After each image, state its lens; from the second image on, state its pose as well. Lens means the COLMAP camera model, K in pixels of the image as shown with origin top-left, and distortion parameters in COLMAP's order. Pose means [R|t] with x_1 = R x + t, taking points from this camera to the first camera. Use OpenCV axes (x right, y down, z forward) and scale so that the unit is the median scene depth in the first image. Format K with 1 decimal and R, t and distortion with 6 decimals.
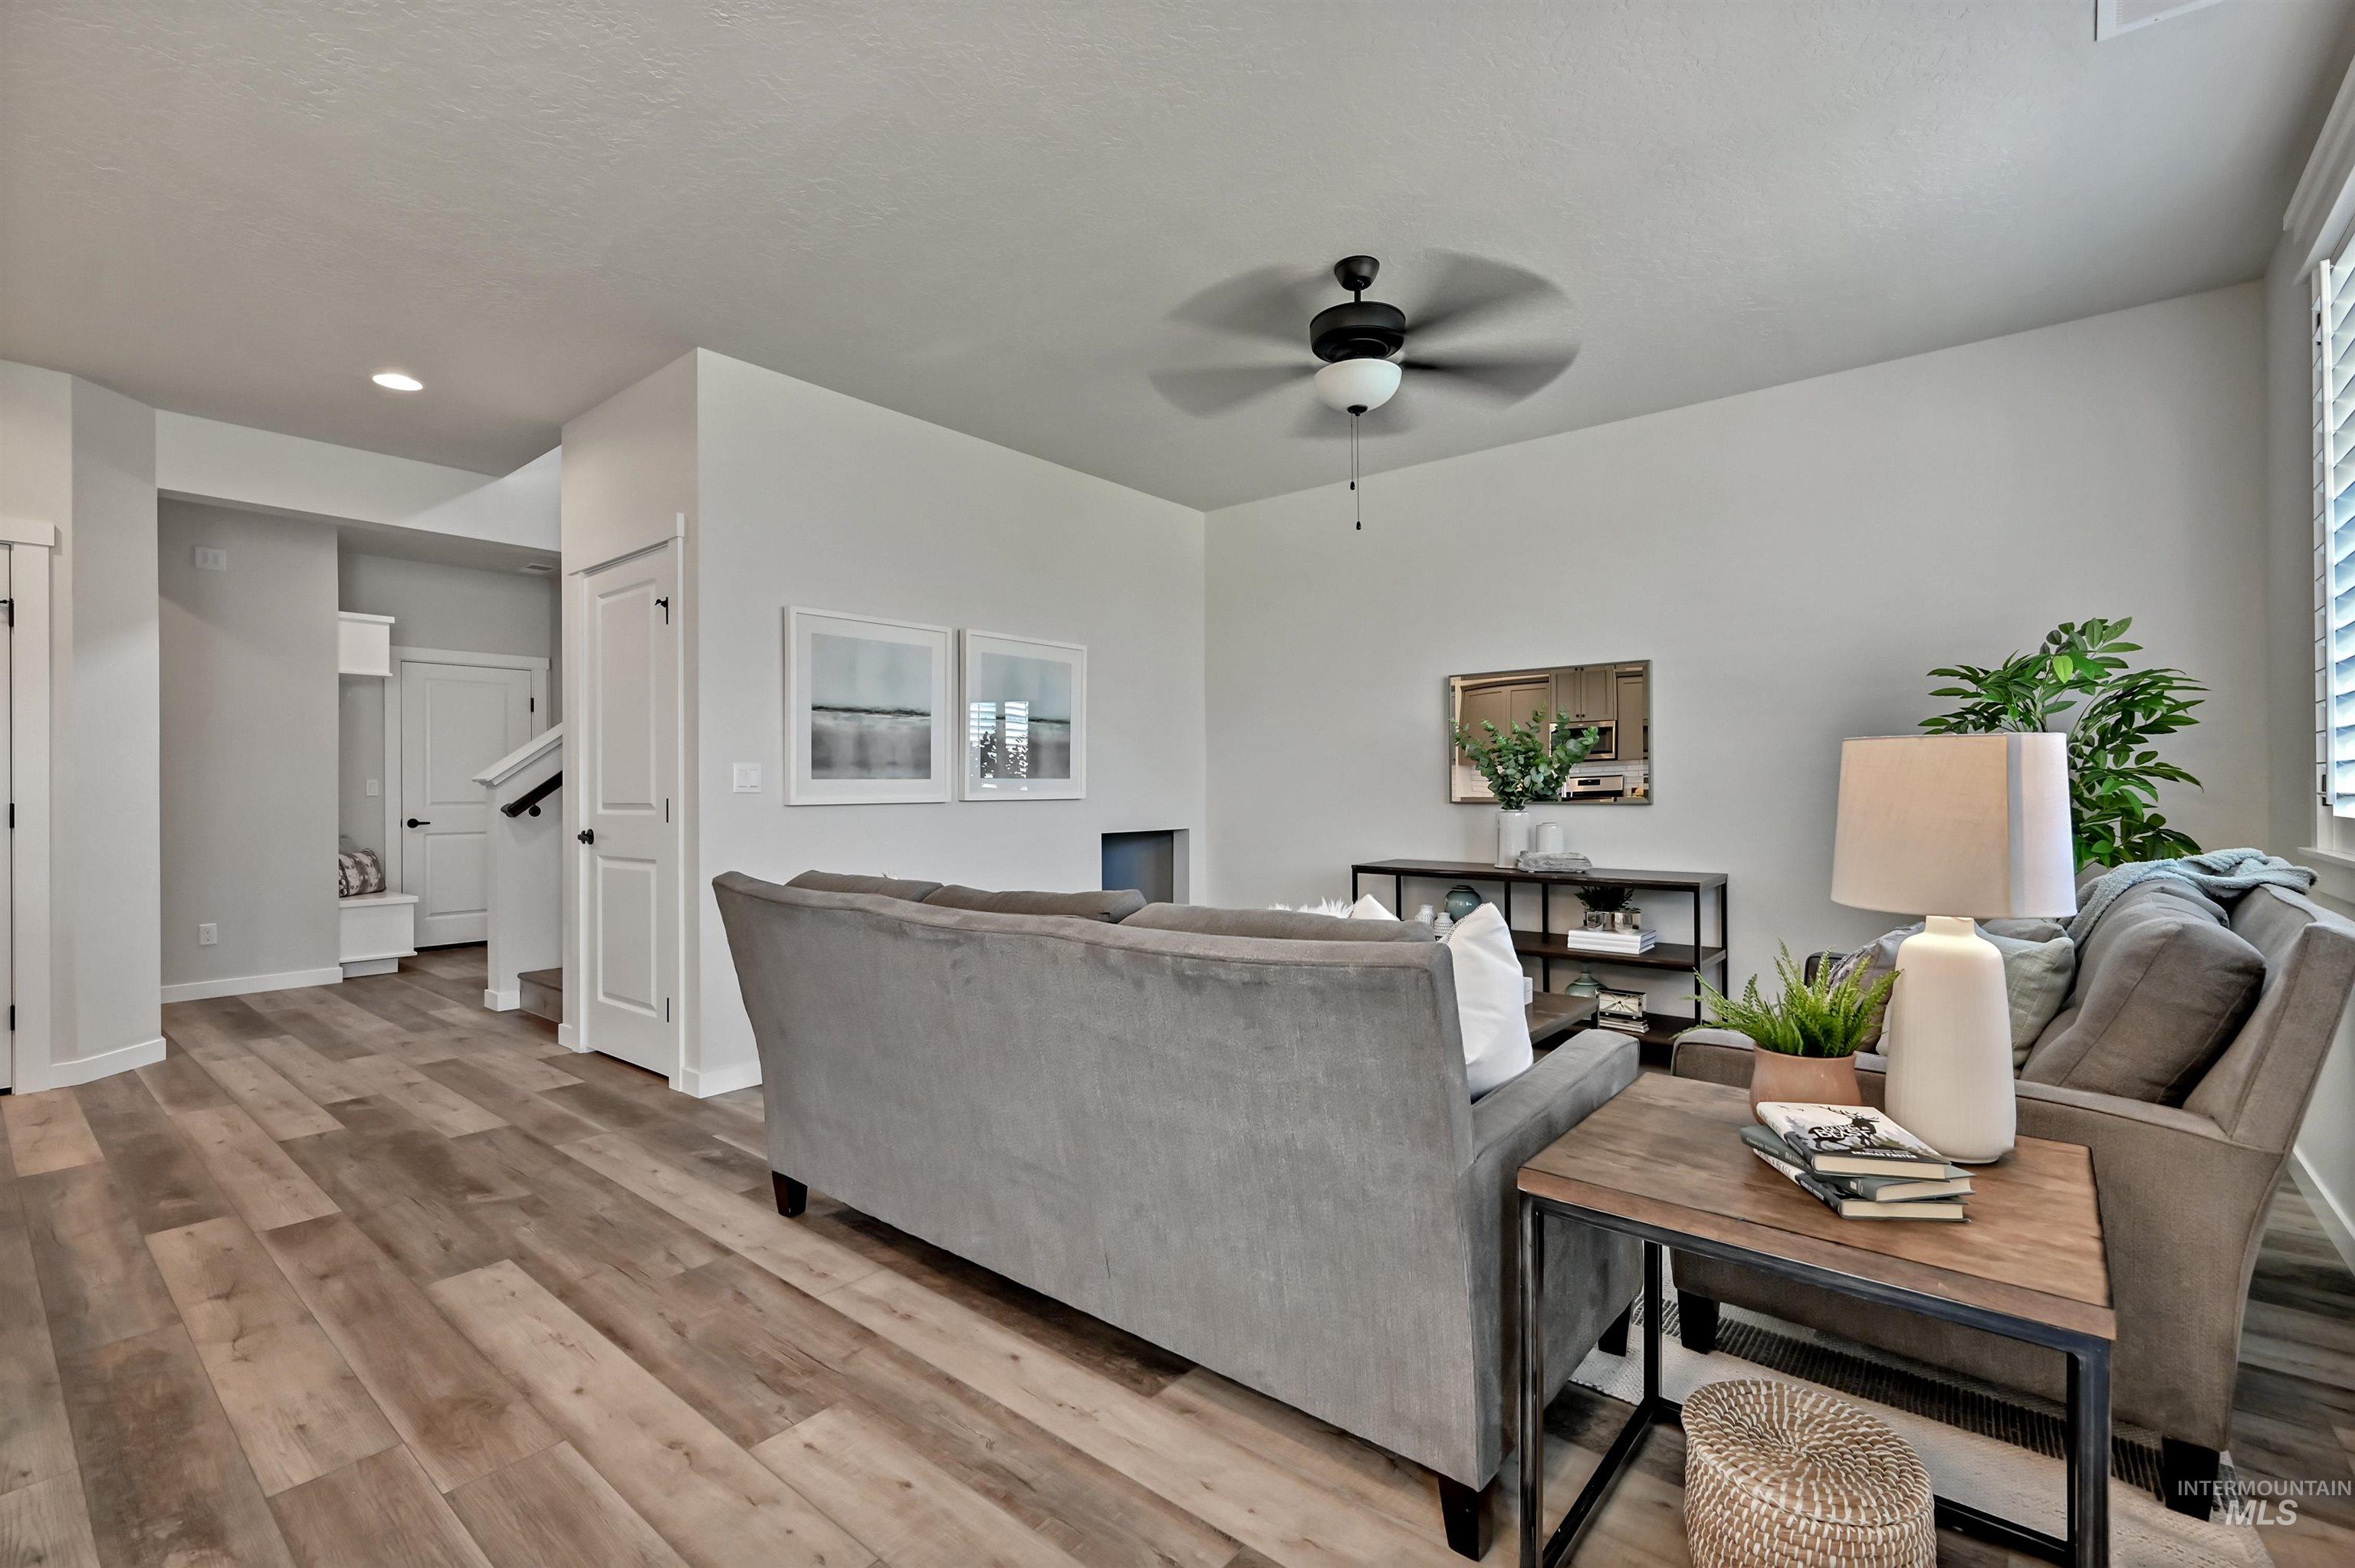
lens RADIAL K [[1054.8, 0, 1162.8], [0, 1054.8, 783.2], [0, 0, 1]] dist [0.001473, 0.000372]
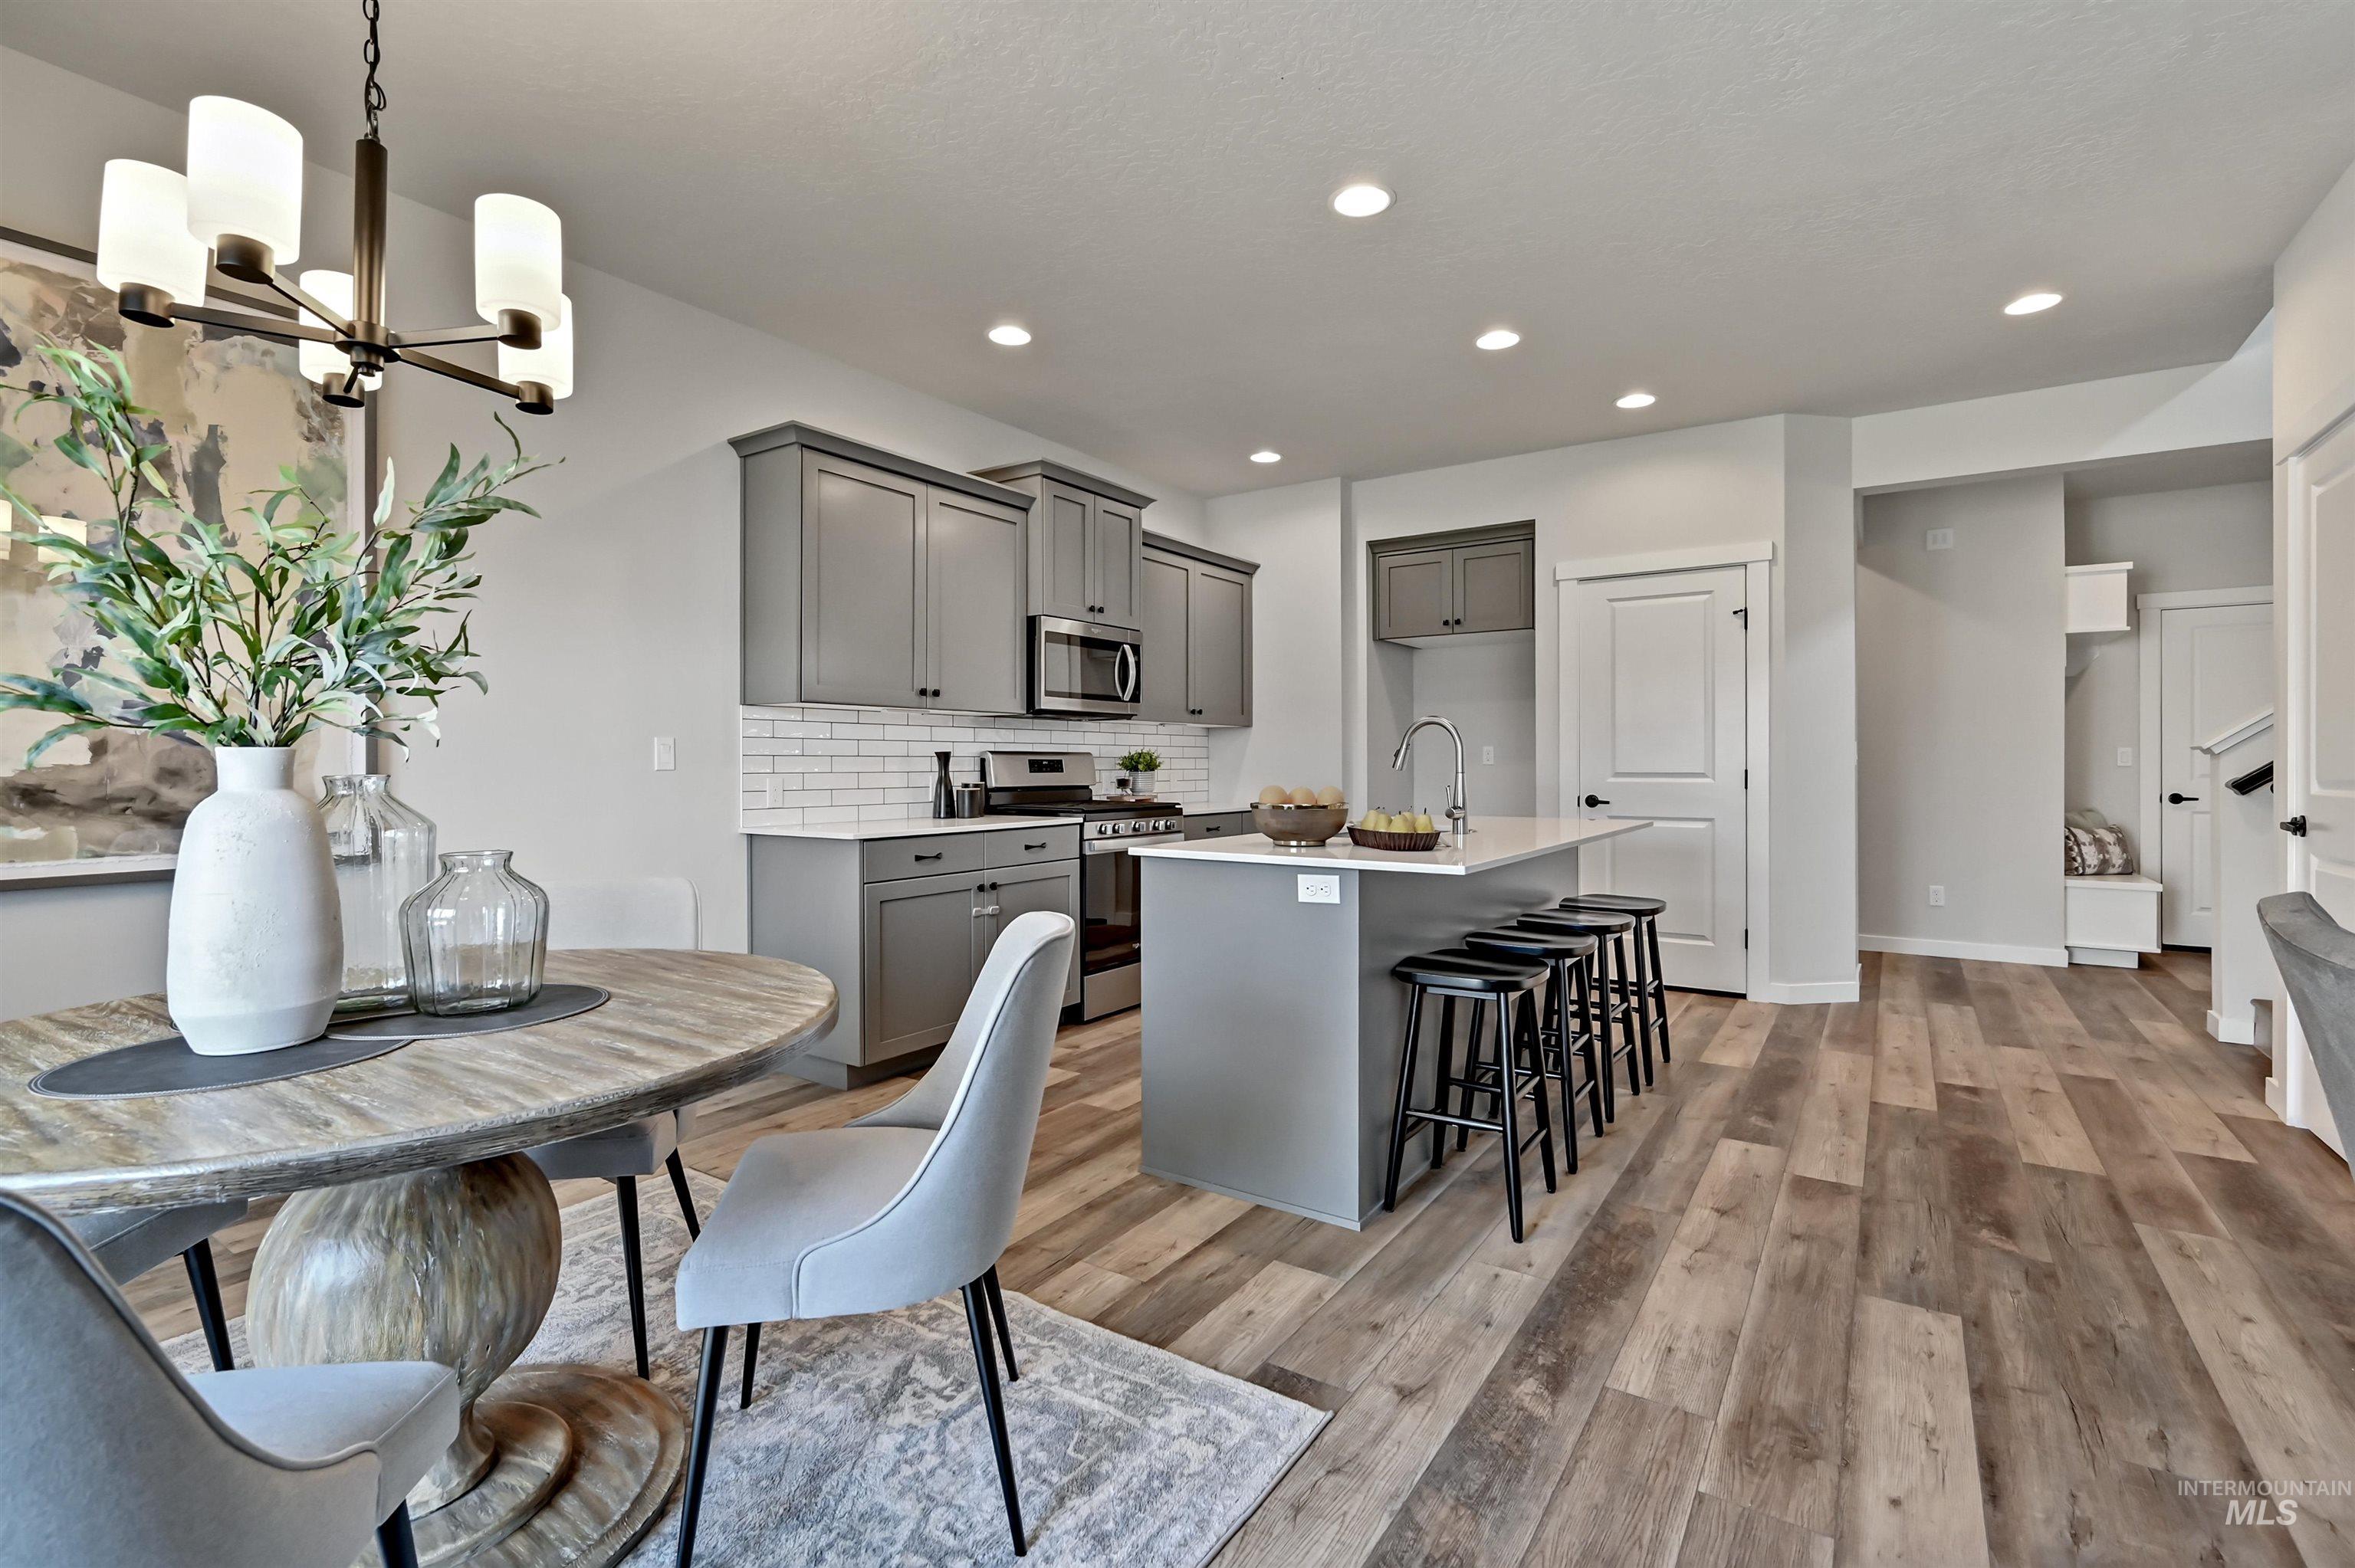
lens RADIAL K [[1054.8, 0, 1168.1], [0, 1054.8, 766.4], [0, 0, 1]] dist [0.001473, 0.000372]
pose [[0.098915, 0.007765, -0.995066, 0.123861], [0.005310, 0.999951, 0.008331, 0.001304], [0.995082, -0.006107, 0.098869, 0.237246]]
